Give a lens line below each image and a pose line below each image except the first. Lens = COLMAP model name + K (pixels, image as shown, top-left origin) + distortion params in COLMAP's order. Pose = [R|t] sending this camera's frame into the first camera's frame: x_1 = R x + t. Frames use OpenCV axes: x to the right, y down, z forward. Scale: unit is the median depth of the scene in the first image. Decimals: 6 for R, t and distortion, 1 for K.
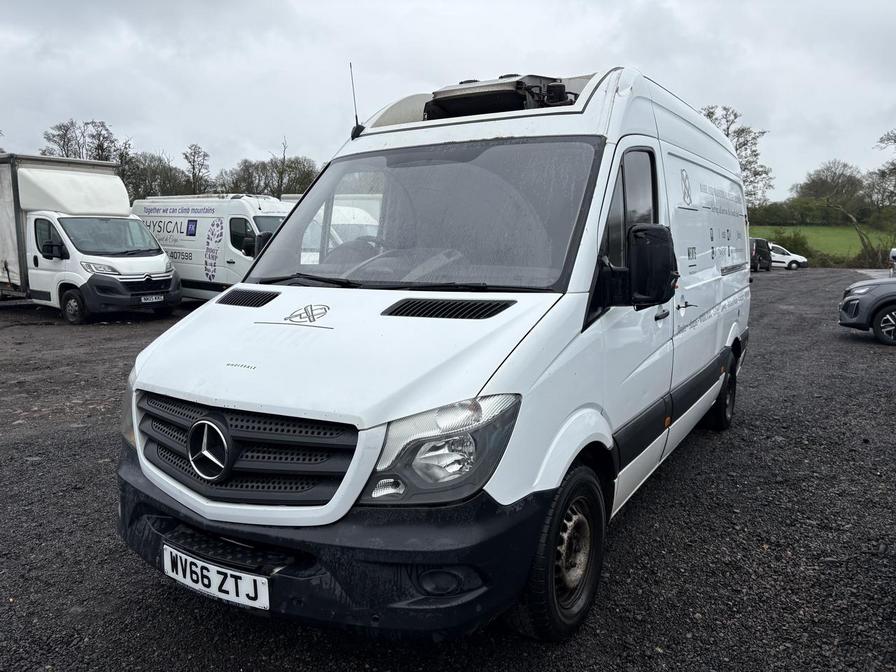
lens RADIAL K [[685.0, 0, 427.0], [0, 685.0, 329.2], [0, 0, 1]] dist [0.031640, -0.018347]
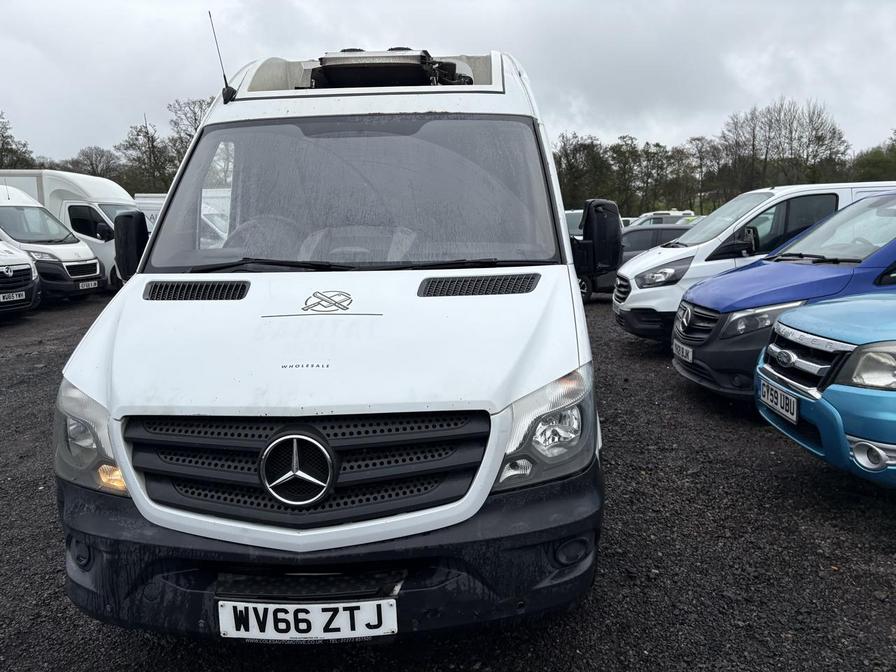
lens RADIAL K [[685.0, 0, 449.0], [0, 685.0, 336.6], [0, 0, 1]] dist [0.031640, -0.018347]
pose [[0.869703, -0.094474, 0.484450, -0.537663], [0.080795, 0.995521, 0.049094, -0.009276], [-0.486918, -0.003556, 0.873440, 0.187273]]
